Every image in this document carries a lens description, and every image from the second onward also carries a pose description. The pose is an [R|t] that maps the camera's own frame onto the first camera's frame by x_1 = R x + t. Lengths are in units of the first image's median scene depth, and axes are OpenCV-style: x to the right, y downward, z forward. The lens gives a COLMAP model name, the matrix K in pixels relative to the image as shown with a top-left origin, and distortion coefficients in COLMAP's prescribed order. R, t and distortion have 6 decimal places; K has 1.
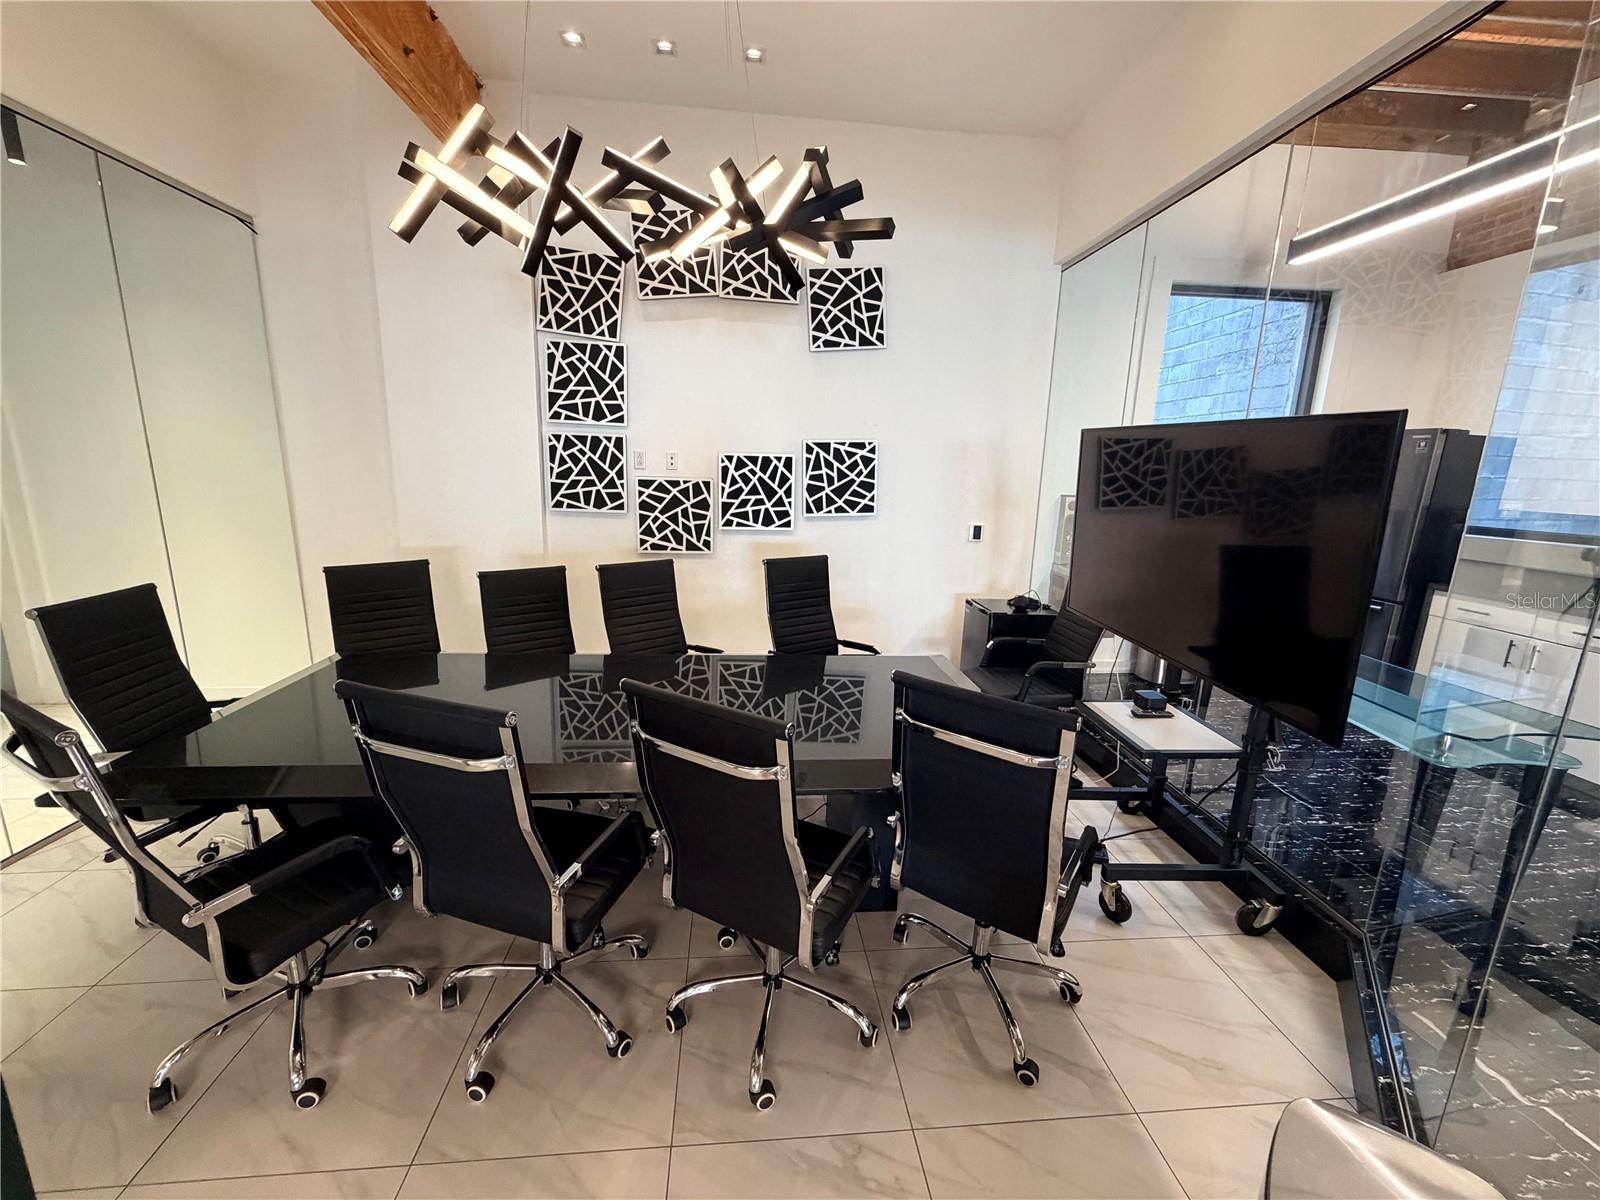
lens RADIAL K [[641.3, 0, 799.6], [0, 641.3, 602.6], [0, 0, 1]] dist [0.009232, -0.001381]
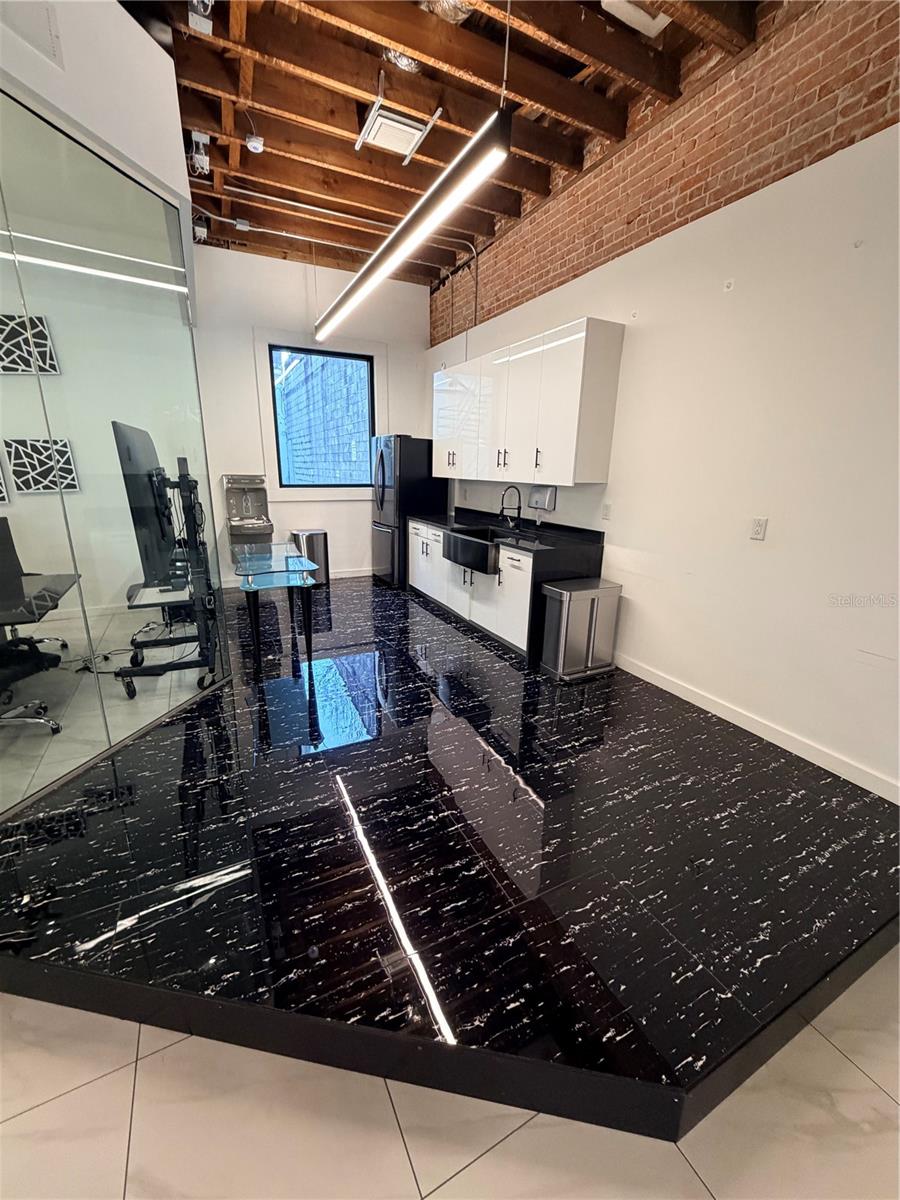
lens RADIAL K [[481.0, 0, 447.5], [0, 481.0, 596.3], [0, 0, 1]] dist [0.009232, -0.001381]
pose [[0.931025, -0.109765, 0.348057, 0.504834], [0.087755, 0.993049, 0.078435, 0.094073], [-0.354247, -0.042481, 0.934187, -0.354465]]
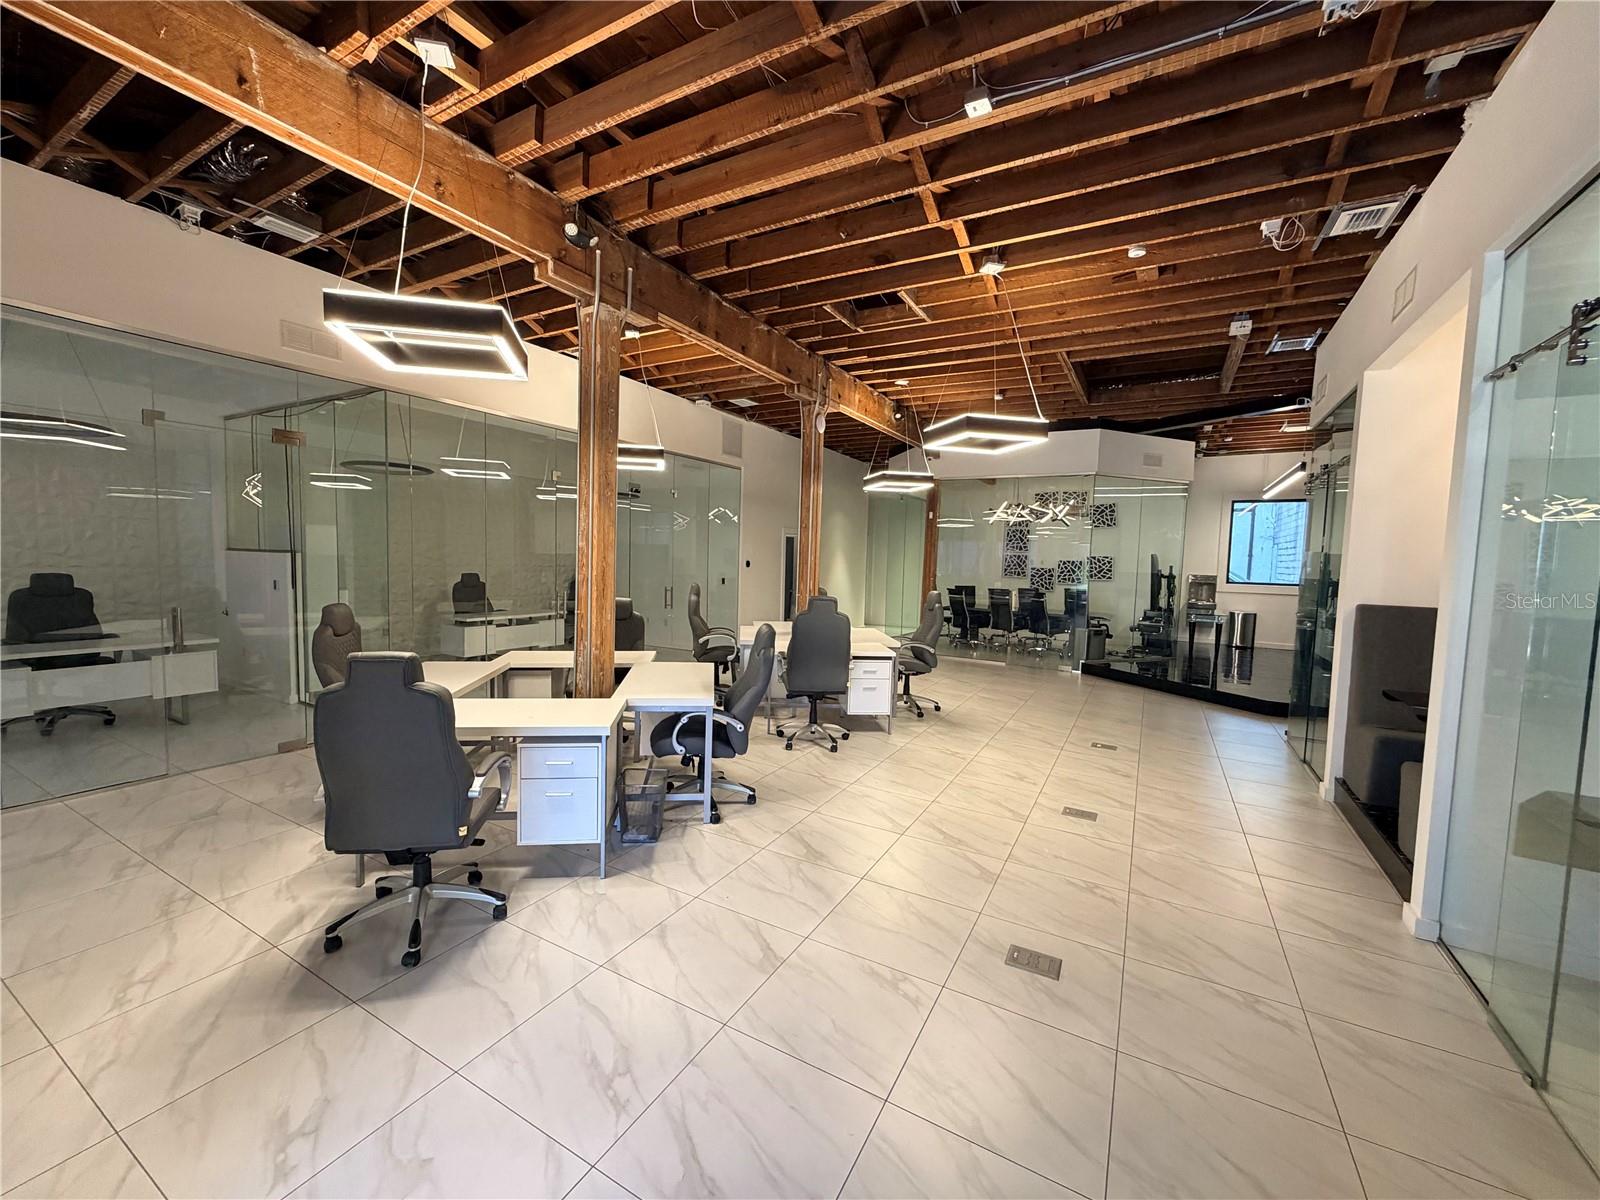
lens RADIAL K [[641.3, 0, 795.5], [0, 641.3, 597.3], [0, 0, 1]] dist [0.009232, -0.001381]
pose [[0.820074, 0.033383, -0.571283, 0.634462], [-0.123878, 0.984982, -0.120269, 0.496337], [0.558689, 0.169399, 0.811893, -2.293648]]
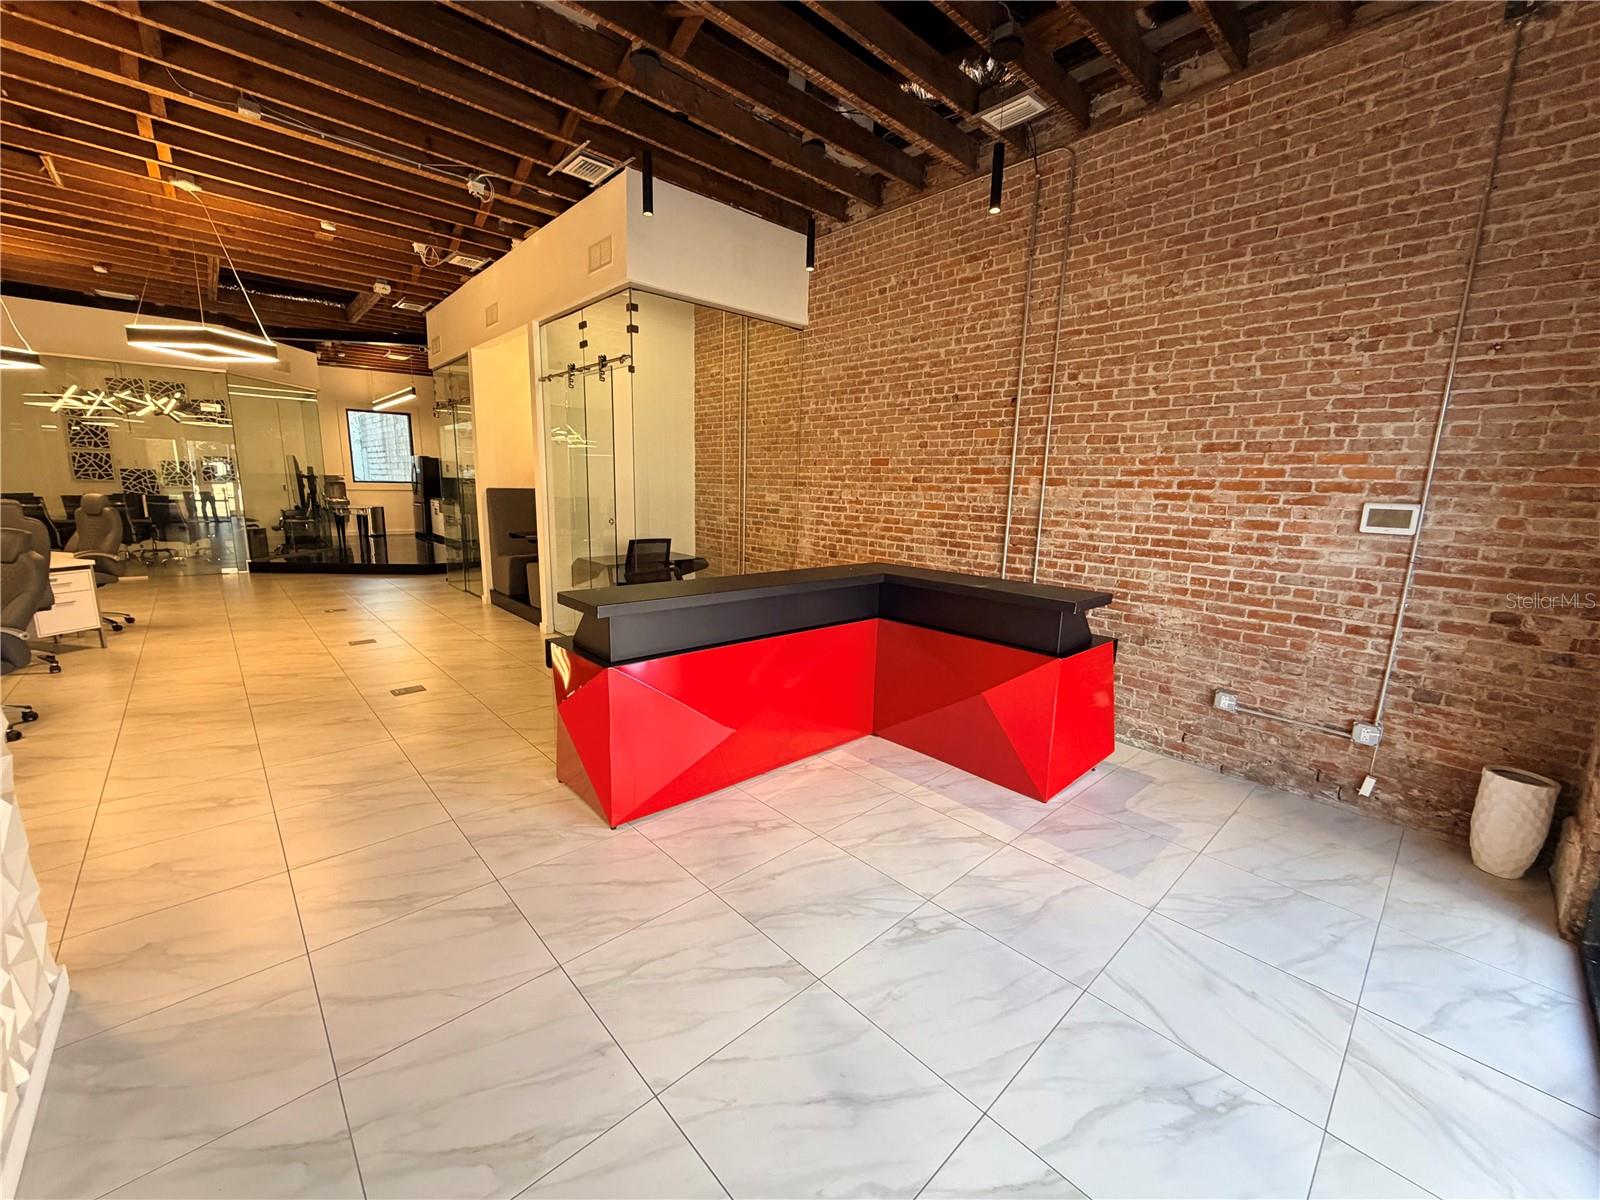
lens RADIAL K [[641.3, 0, 795.5], [0, 641.3, 600.5], [0, 0, 1]] dist [0.009232, -0.001381]
pose [[0.801932, -0.117228, 0.585801, 0.380314], [0.122270, 0.992008, 0.031135, 0.633734], [-0.584769, 0.046658, 0.809857, -2.901158]]
